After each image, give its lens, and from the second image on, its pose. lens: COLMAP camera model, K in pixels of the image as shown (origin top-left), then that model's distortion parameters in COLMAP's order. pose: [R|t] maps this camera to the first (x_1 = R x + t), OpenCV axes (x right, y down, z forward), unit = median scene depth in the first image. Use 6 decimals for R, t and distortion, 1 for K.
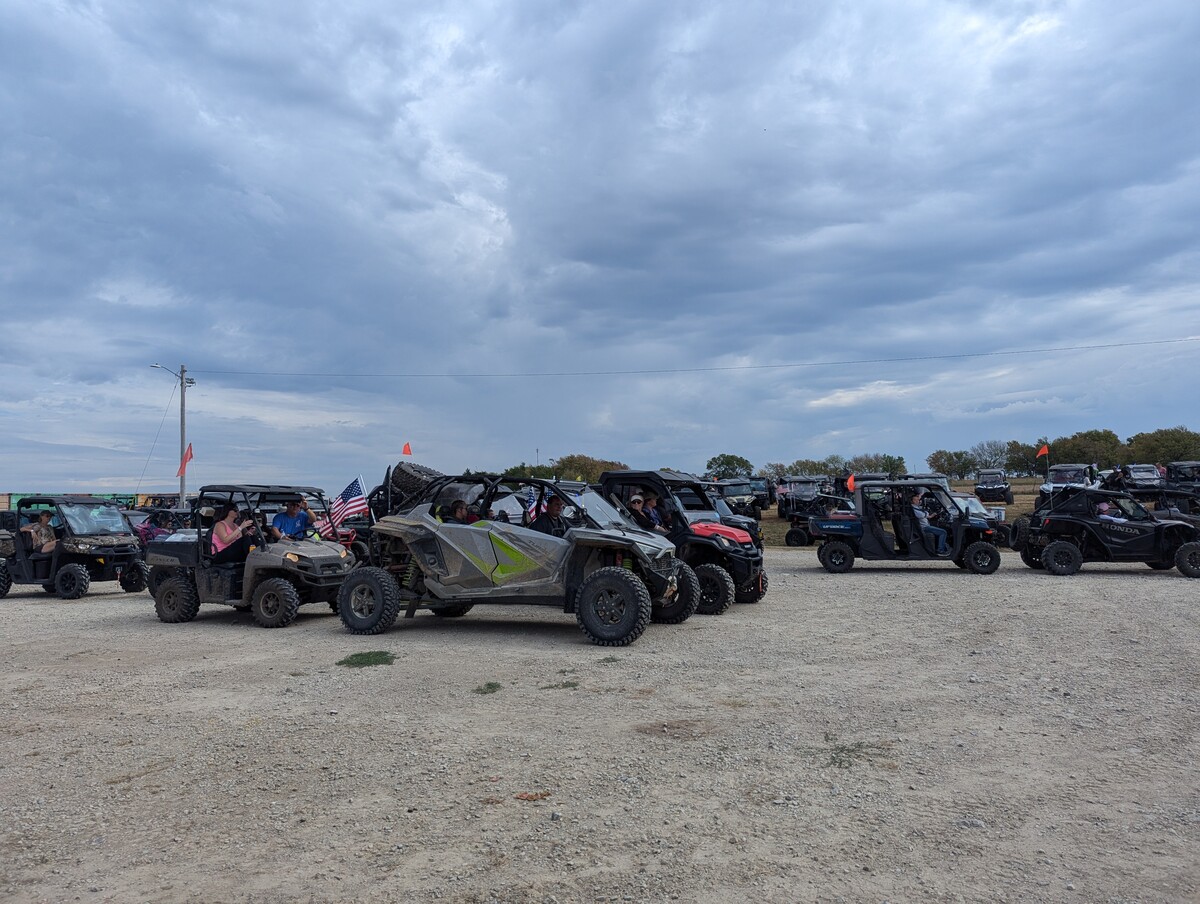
lens RADIAL K [[880.9, 0, 593.8], [0, 880.9, 453.0], [0, 0, 1]] dist [0.081613, -0.059425]
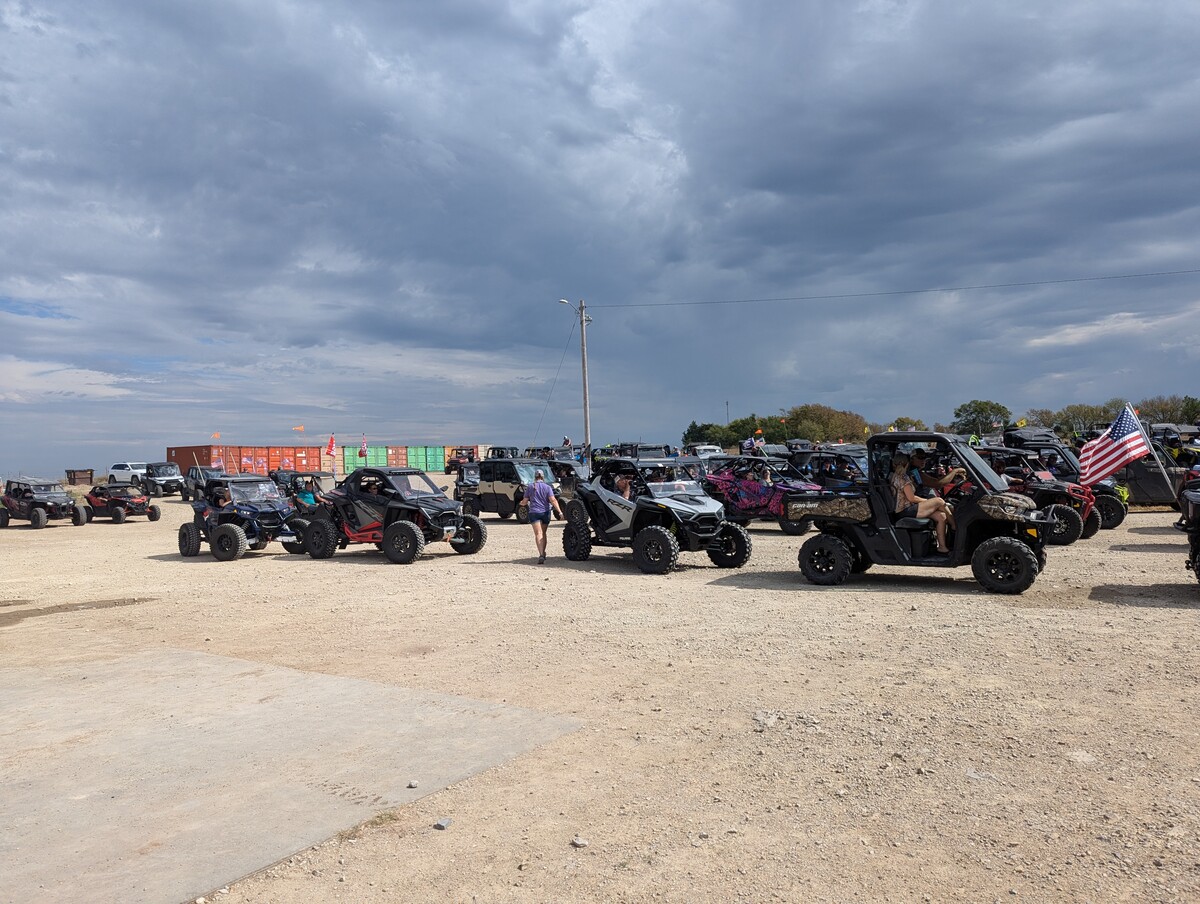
lens RADIAL K [[880.9, 0, 598.2], [0, 880.9, 457.4], [0, 0, 1]] dist [0.081613, -0.059425]
pose [[0.980329, -0.006160, -0.197274, -0.010452], [0.017623, 0.998252, 0.056404, 0.001937], [0.196582, -0.058771, 0.978724, 0.152169]]
